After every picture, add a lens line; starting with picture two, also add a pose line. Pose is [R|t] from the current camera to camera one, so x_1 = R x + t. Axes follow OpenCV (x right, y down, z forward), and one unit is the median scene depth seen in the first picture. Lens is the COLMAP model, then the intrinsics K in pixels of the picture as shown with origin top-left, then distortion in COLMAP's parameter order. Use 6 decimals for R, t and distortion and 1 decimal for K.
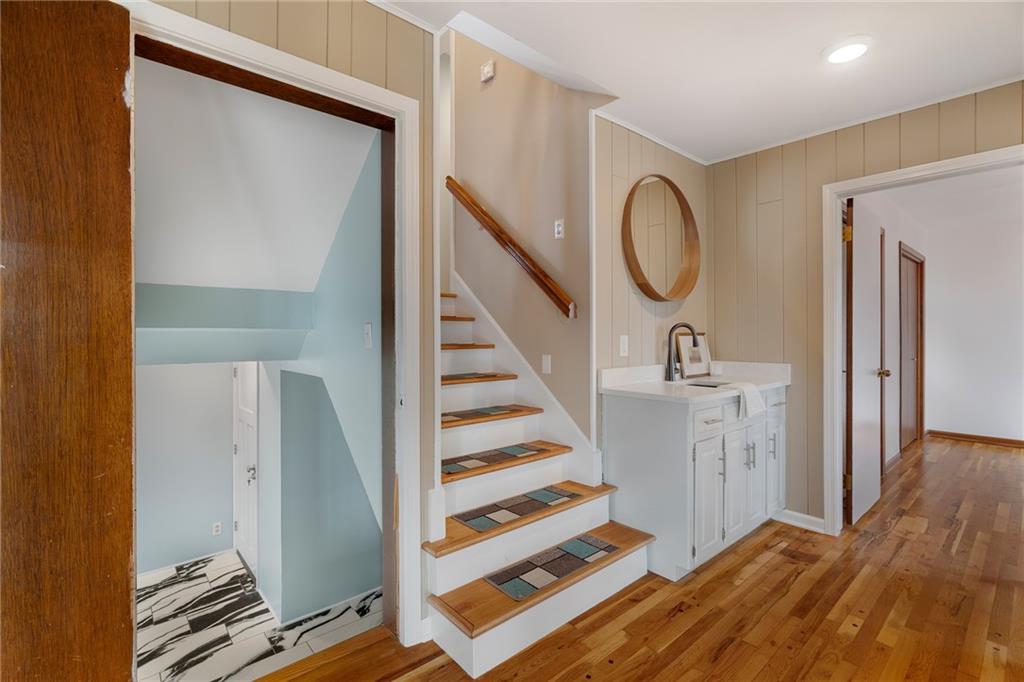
lens RADIAL K [[467.0, 0, 504.9], [0, 467.0, 332.9], [0, 0, 1]] dist [-0.009289, 0.001873]
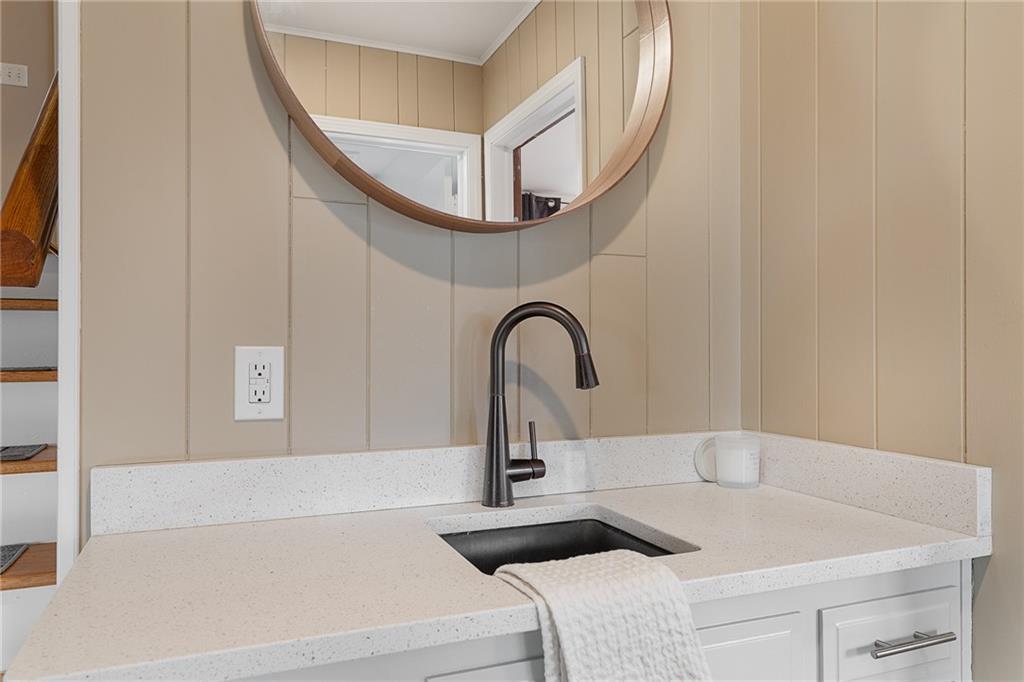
lens RADIAL K [[717.9, 0, 511.6], [0, 717.9, 343.5], [0, 0, 1]] dist [0.004641, 0.001069]
pose [[0.948000, -0.001271, -0.318268, 0.536023], [0.000759, 0.999998, -0.001733, 0.004772], [0.318269, 0.001401, 0.947999, 0.621125]]
